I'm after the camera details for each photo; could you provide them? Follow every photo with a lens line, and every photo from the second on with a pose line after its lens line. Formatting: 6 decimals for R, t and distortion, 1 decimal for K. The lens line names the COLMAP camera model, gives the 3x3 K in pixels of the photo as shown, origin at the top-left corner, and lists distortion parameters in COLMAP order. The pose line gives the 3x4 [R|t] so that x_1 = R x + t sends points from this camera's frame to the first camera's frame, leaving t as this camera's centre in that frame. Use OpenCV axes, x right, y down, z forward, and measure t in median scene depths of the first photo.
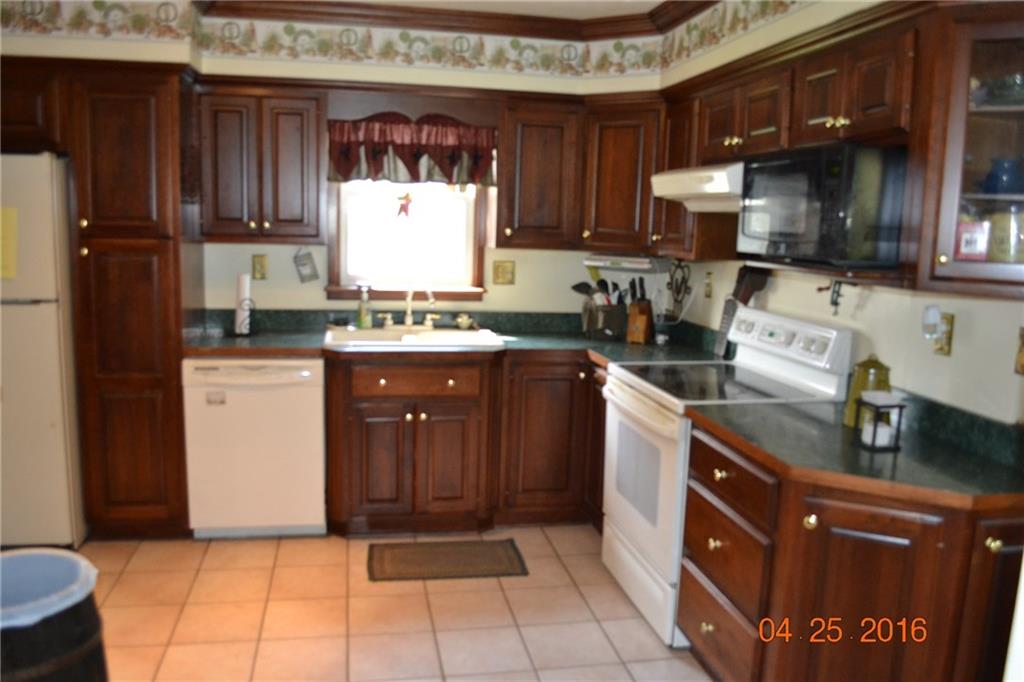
lens RADIAL K [[821.9, 0, 513.4], [0, 821.9, 344.9], [0, 0, 1]] dist [-0.074577, -0.002944]
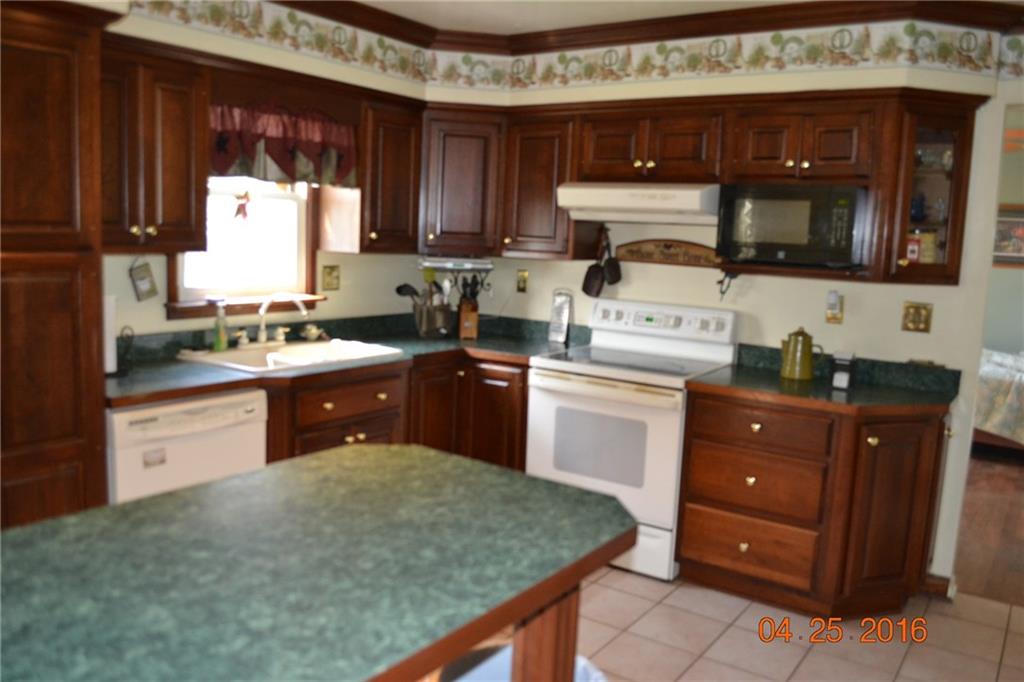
lens RADIAL K [[828.8, 0, 512.0], [0, 828.8, 341.0], [0, 0, 1]] dist [-0.068799, 0.003974]
pose [[0.721989, -0.092754, 0.685659, -0.581183], [0.084439, 0.995378, 0.045739, -0.046027], [-0.686733, 0.024873, 0.726484, 0.186981]]
